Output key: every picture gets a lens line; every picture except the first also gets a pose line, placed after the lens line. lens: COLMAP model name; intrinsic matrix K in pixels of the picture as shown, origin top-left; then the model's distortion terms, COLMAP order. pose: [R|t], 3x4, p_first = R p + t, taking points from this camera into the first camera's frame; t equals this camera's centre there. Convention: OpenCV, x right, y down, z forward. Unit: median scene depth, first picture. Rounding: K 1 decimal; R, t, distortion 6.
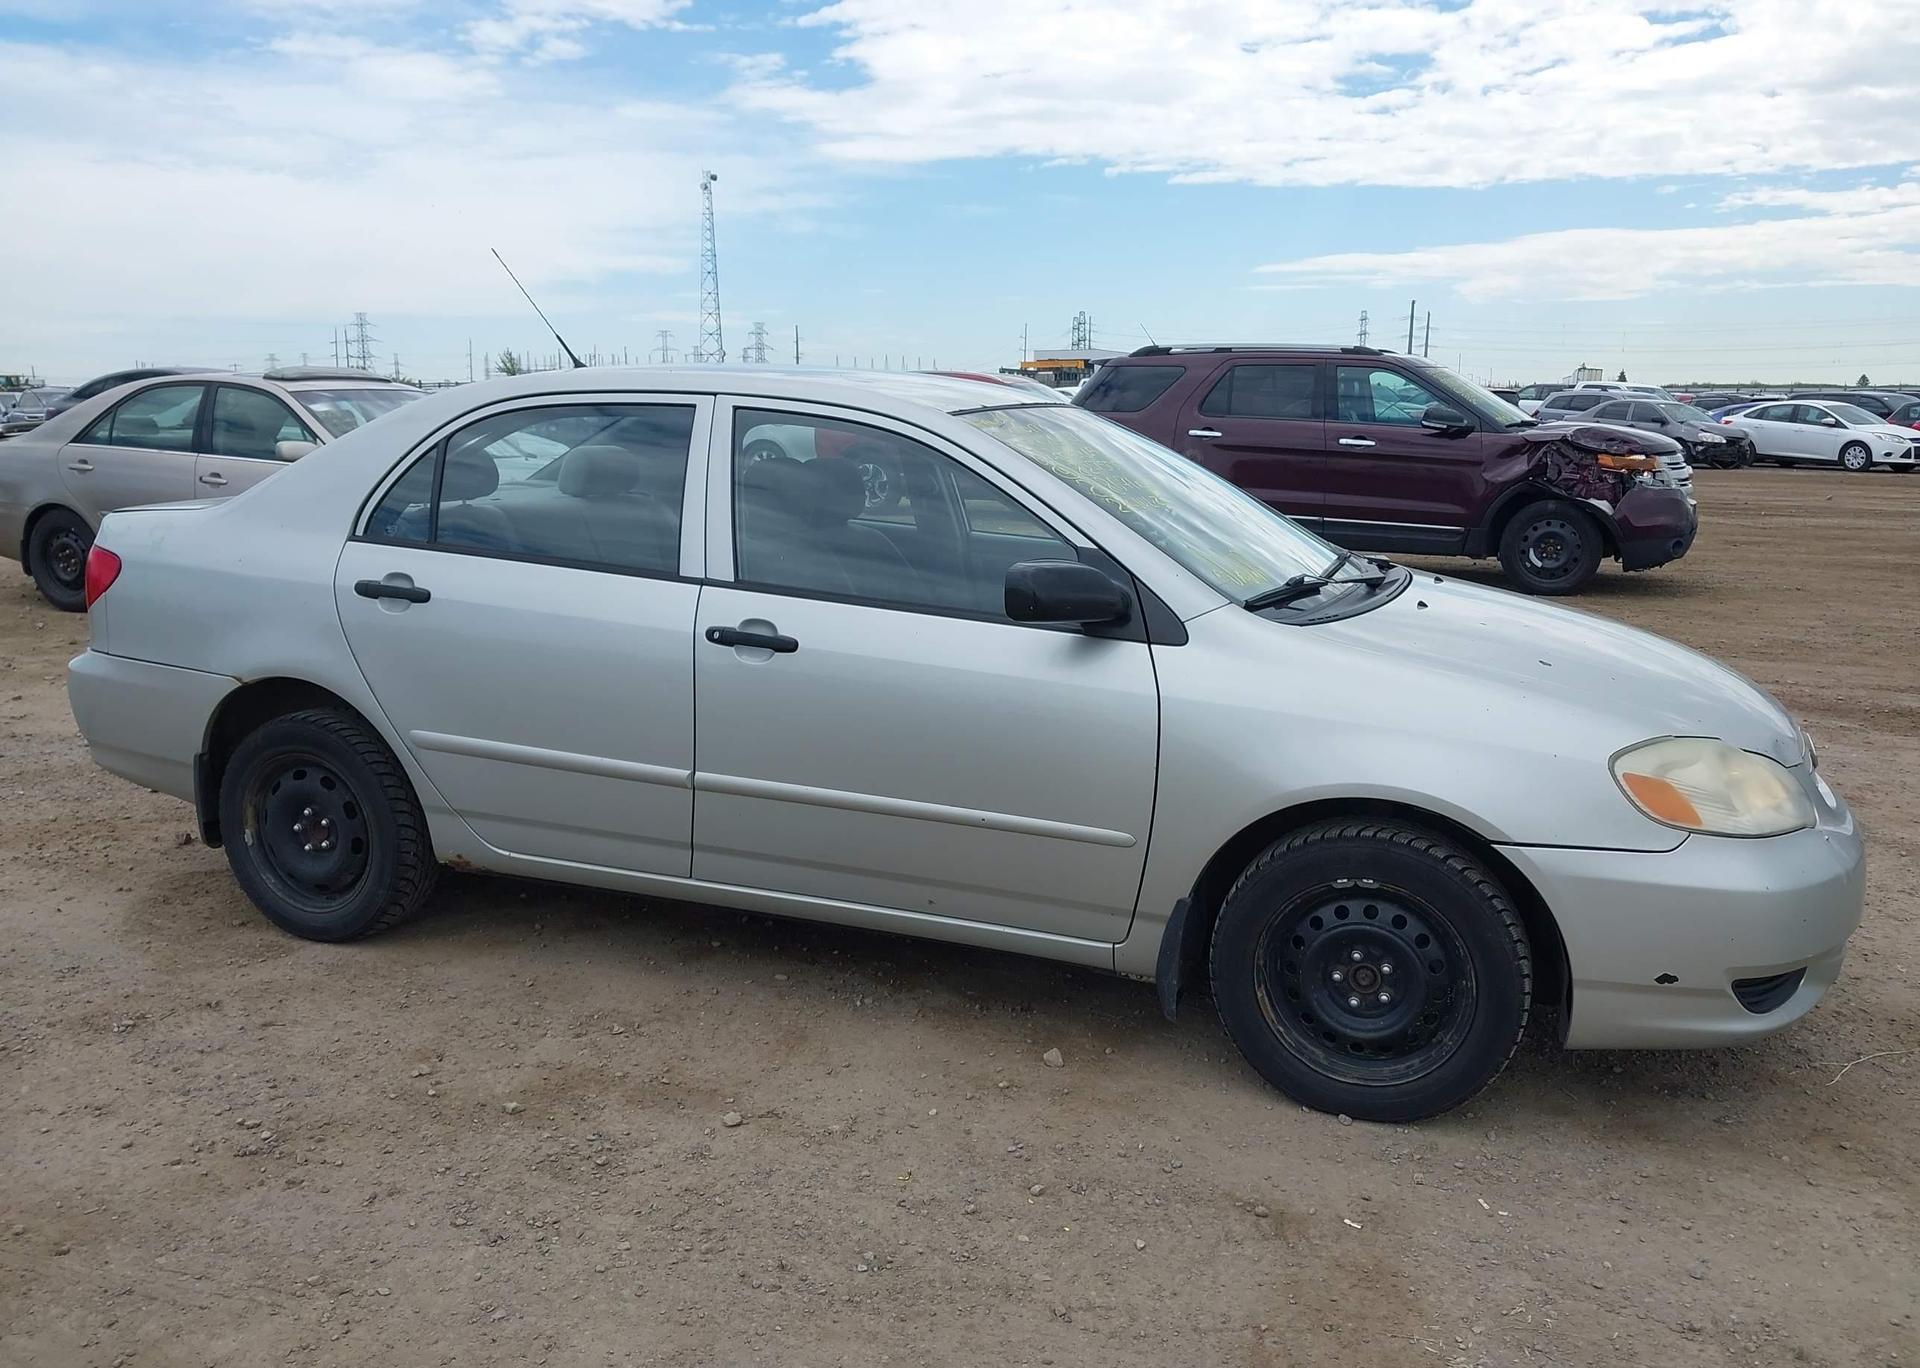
lens RADIAL K [[1524.8, 0, 953.3], [0, 1524.8, 698.3], [0, 0, 1]] dist [0.005796, -0.005899]
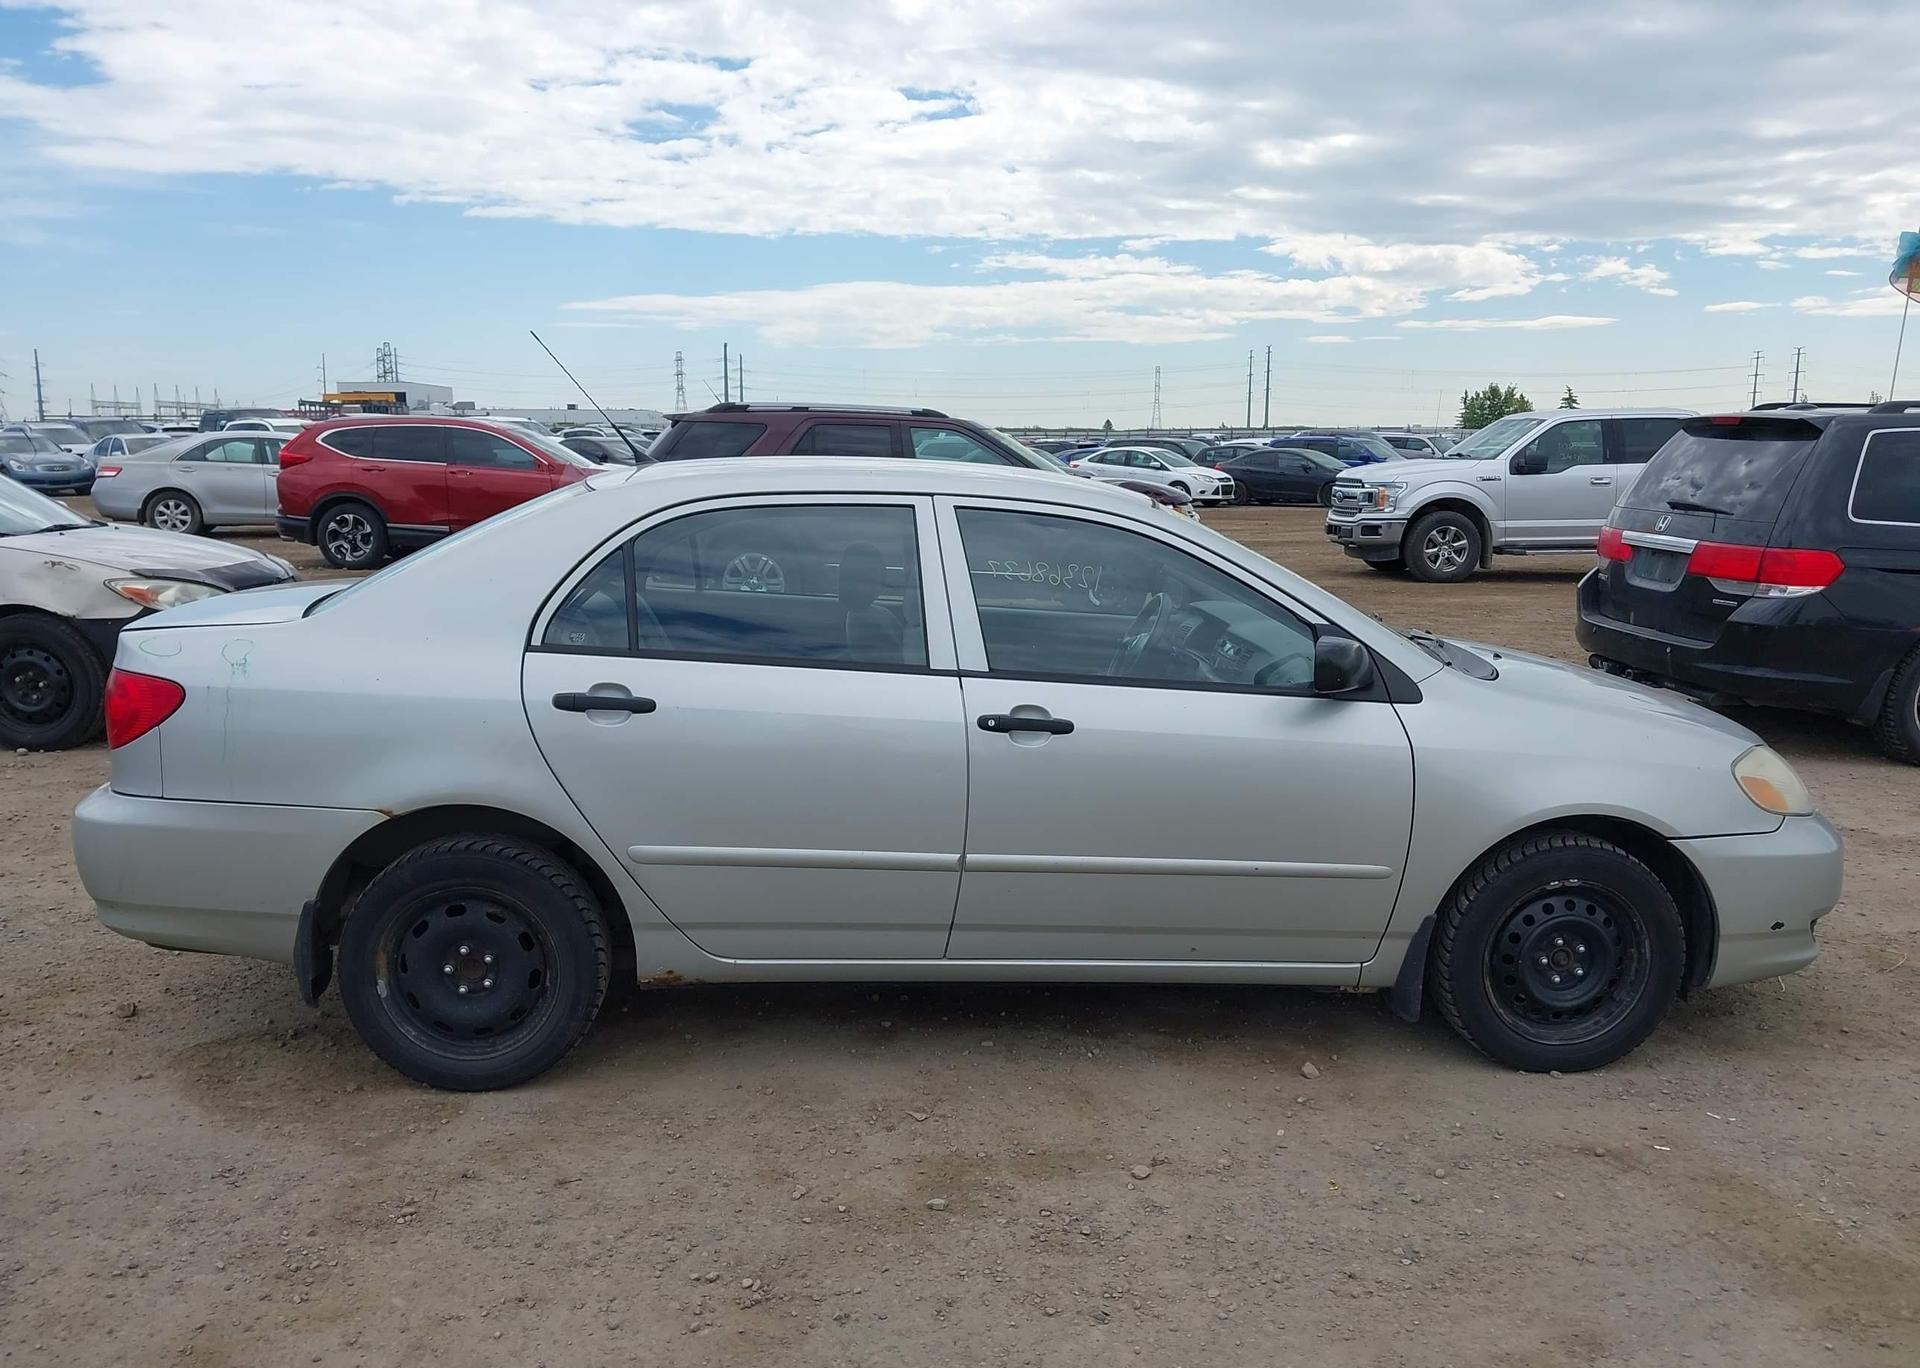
lens RADIAL K [[1528.1, 0, 956.0], [0, 1528.1, 690.3], [0, 0, 1]] dist [0.014190, -0.023827]
pose [[0.907417, -0.066843, 0.414882, -0.568180], [0.079030, 0.996797, -0.012256, -0.049338], [-0.412733, 0.043909, 0.909793, 0.046625]]
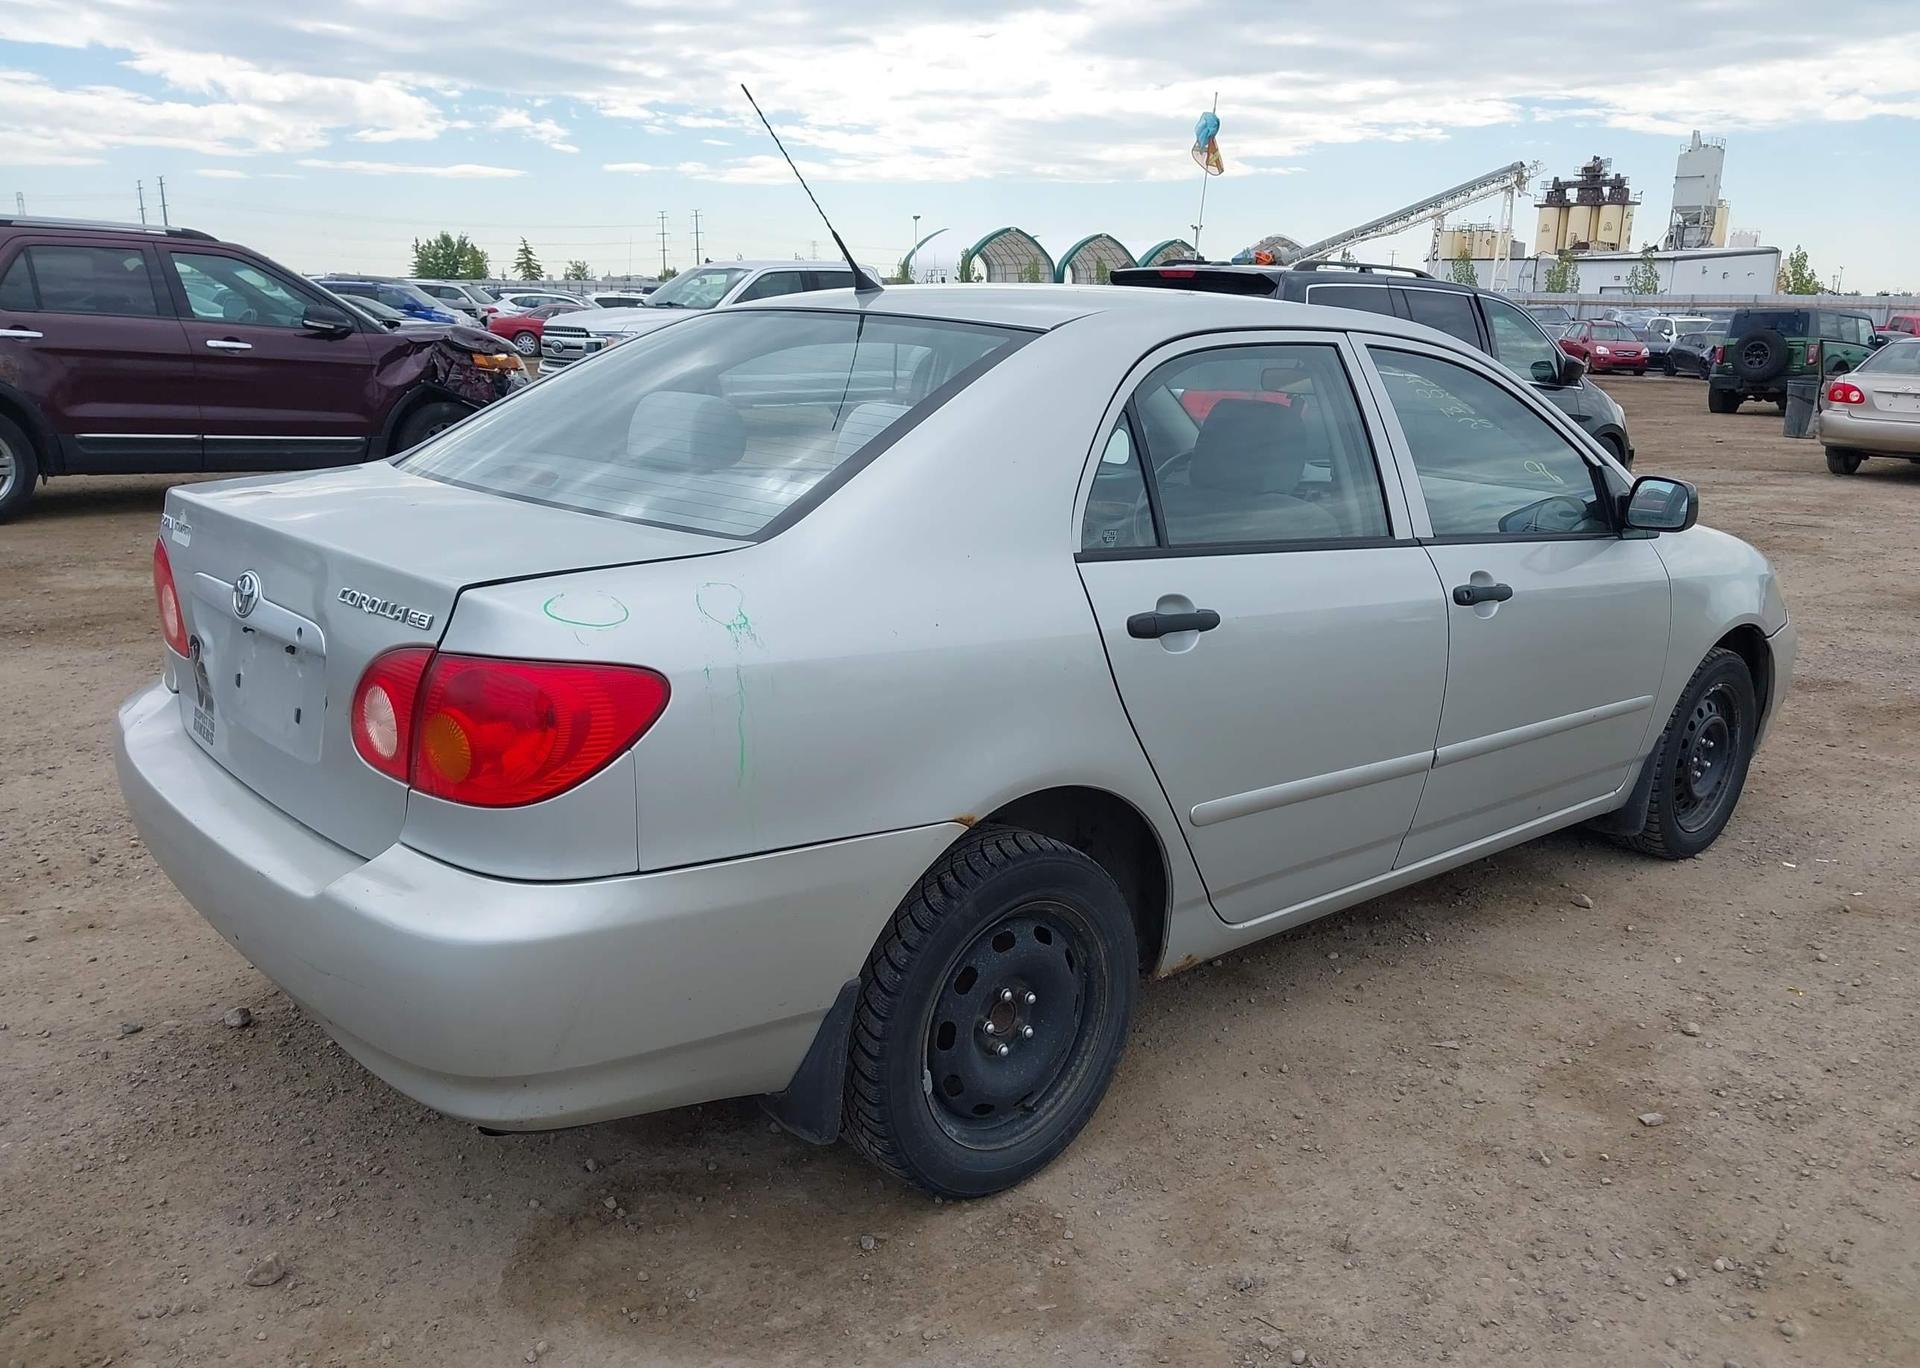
lens RADIAL K [[1528.1, 0, 956.0], [0, 1528.1, 690.3], [0, 0, 1]] dist [0.014190, -0.023827]
pose [[0.455786, -0.209893, 0.864988, -1.036144], [0.150144, 0.976003, 0.157716, -0.166153], [-0.877335, 0.057988, 0.476363, 0.766569]]
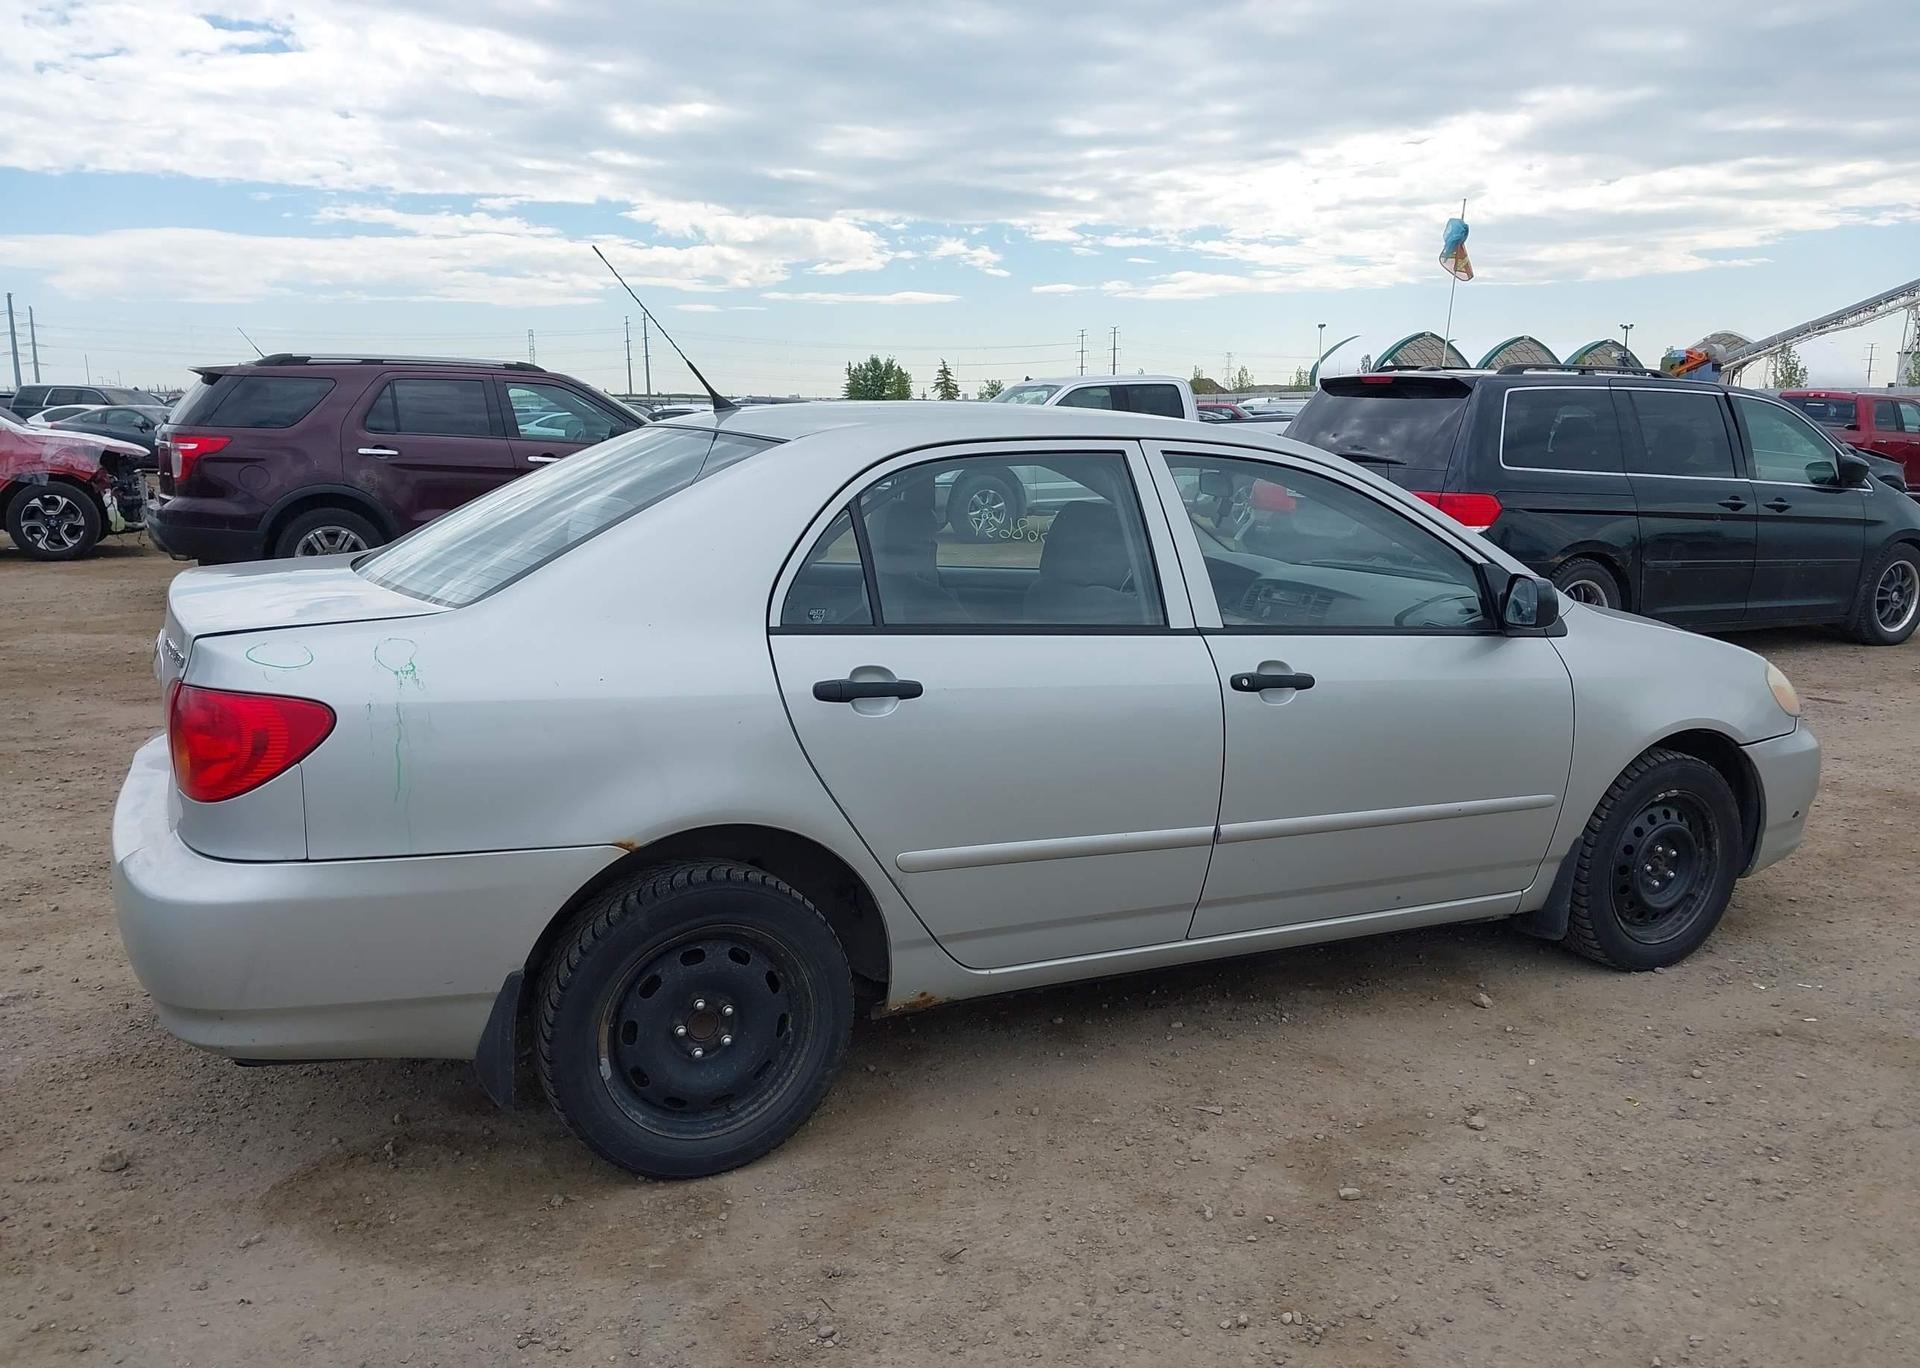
lens RADIAL K [[1524.8, 0, 953.3], [0, 1524.8, 698.3], [0, 0, 1]] dist [0.005796, -0.005899]
pose [[0.675227, -0.136678, 0.724836, -0.926636], [0.139212, 0.988636, 0.056737, -0.105499], [-0.724354, 0.062595, 0.686581, 0.425828]]
